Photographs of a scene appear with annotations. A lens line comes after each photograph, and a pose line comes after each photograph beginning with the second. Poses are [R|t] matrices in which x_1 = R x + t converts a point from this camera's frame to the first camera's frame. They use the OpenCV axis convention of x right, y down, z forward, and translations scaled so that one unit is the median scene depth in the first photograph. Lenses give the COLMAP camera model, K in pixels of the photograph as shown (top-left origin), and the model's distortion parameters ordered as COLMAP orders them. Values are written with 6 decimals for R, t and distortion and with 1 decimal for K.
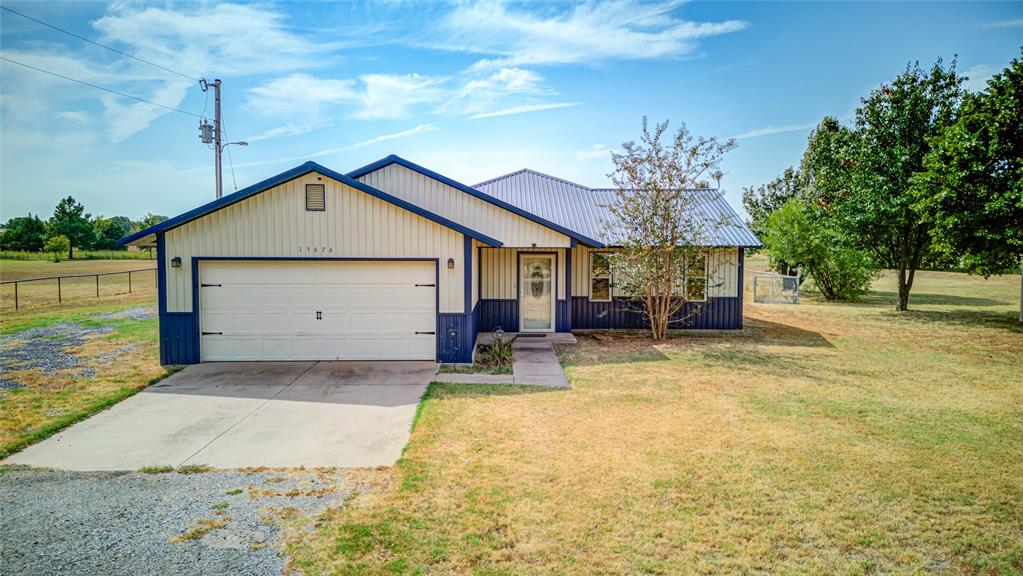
lens RADIAL K [[694.7, 0, 511.5], [0, 694.7, 288.0], [0, 0, 1]] dist [0.055136, -0.001126]
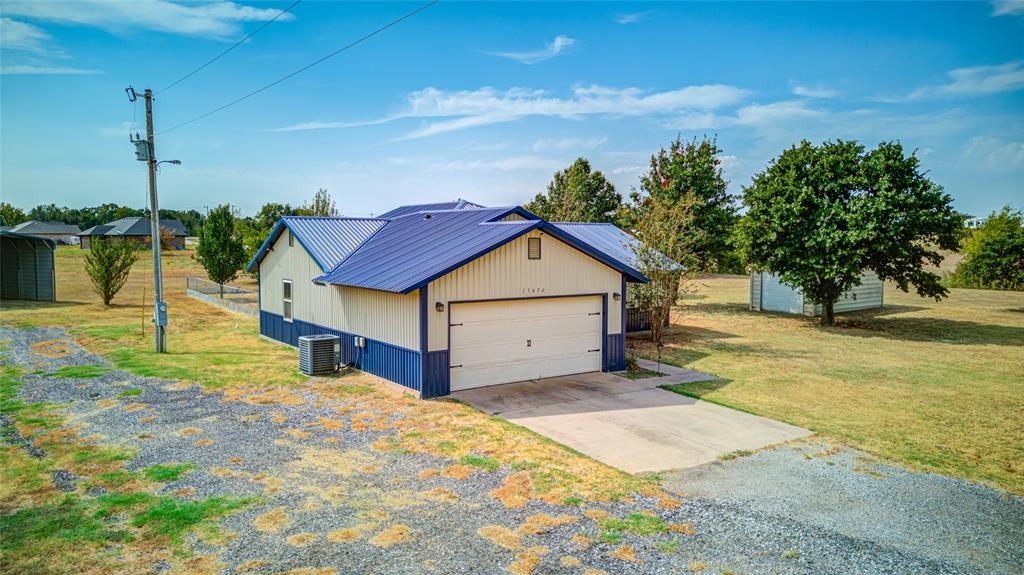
lens RADIAL K [[680.2, 0, 512.0], [0, 680.2, 287.5], [0, 0, 1]] dist [0.034406, -0.000692]
pose [[0.833001, -0.038701, 0.551916, -0.798481], [0.033521, 0.999248, 0.019475, -0.069620], [-0.552255, 0.002278, 0.833672, 0.020524]]
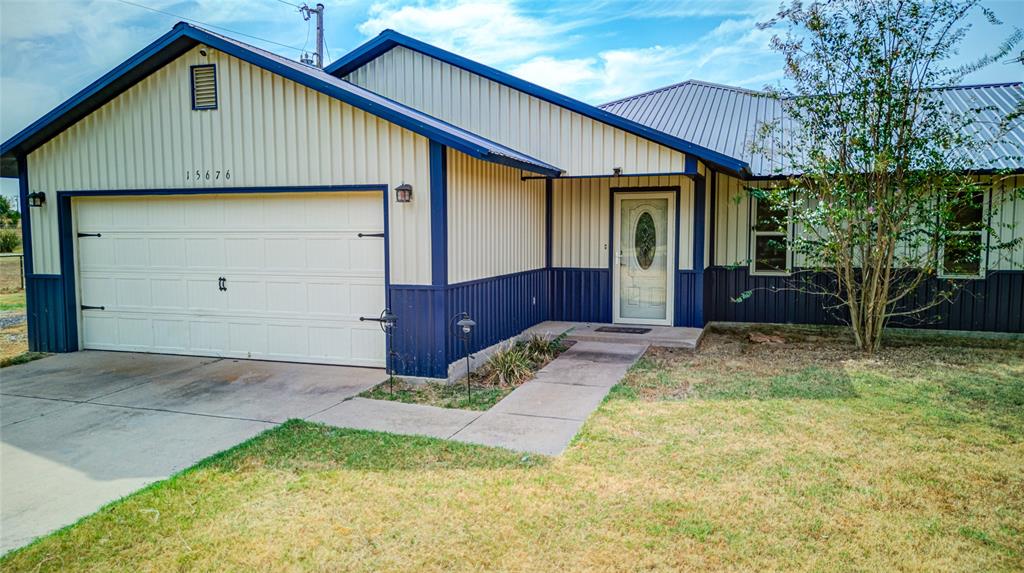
lens RADIAL K [[680.2, 0, 512.0], [0, 680.2, 286.5], [0, 0, 1]] dist [0.034406, -0.000692]
pose [[0.937394, 0.022850, -0.347522, 0.144322], [-0.013718, 0.999494, 0.028715, 0.017009], [0.348002, -0.022150, 0.937232, 0.438440]]
